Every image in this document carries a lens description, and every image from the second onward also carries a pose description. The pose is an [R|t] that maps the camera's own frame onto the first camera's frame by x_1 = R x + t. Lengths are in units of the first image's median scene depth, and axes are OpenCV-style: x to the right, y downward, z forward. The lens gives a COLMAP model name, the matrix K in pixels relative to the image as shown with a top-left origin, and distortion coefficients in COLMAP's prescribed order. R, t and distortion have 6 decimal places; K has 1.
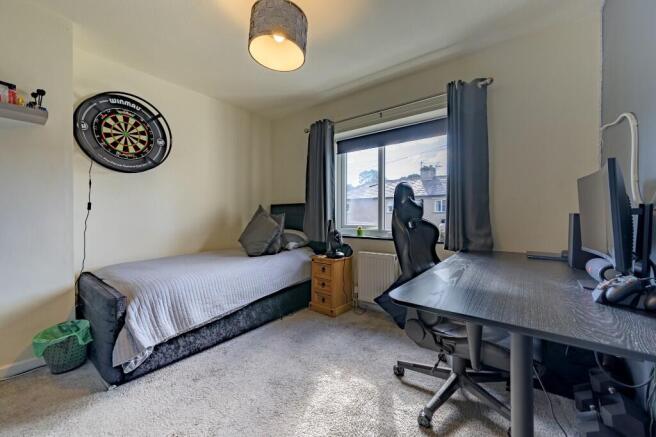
lens RADIAL K [[258.9, 0, 328.4], [0, 258.9, 217.6], [0, 0, 1]] dist [-0.000364, 0.000032]
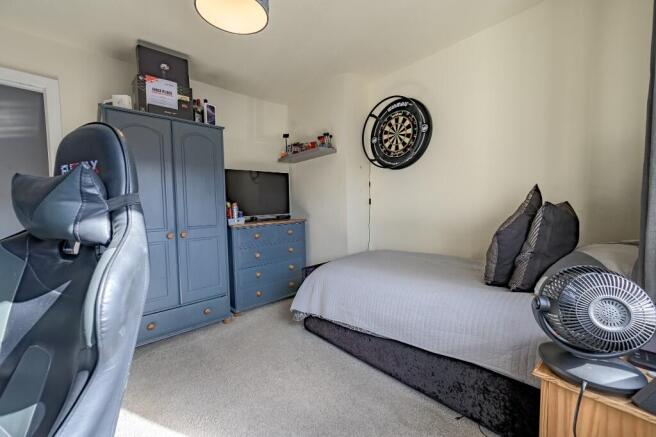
lens RADIAL K [[258.9, 0, 328.9], [0, 258.9, 218.4], [0, 0, 1]] dist [-0.000364, 0.000032]
pose [[-0.162546, 0.049939, -0.985436, 0.371005], [0.020066, 0.998679, 0.047300, -0.022359], [0.986497, -0.012086, -0.163333, 0.896554]]
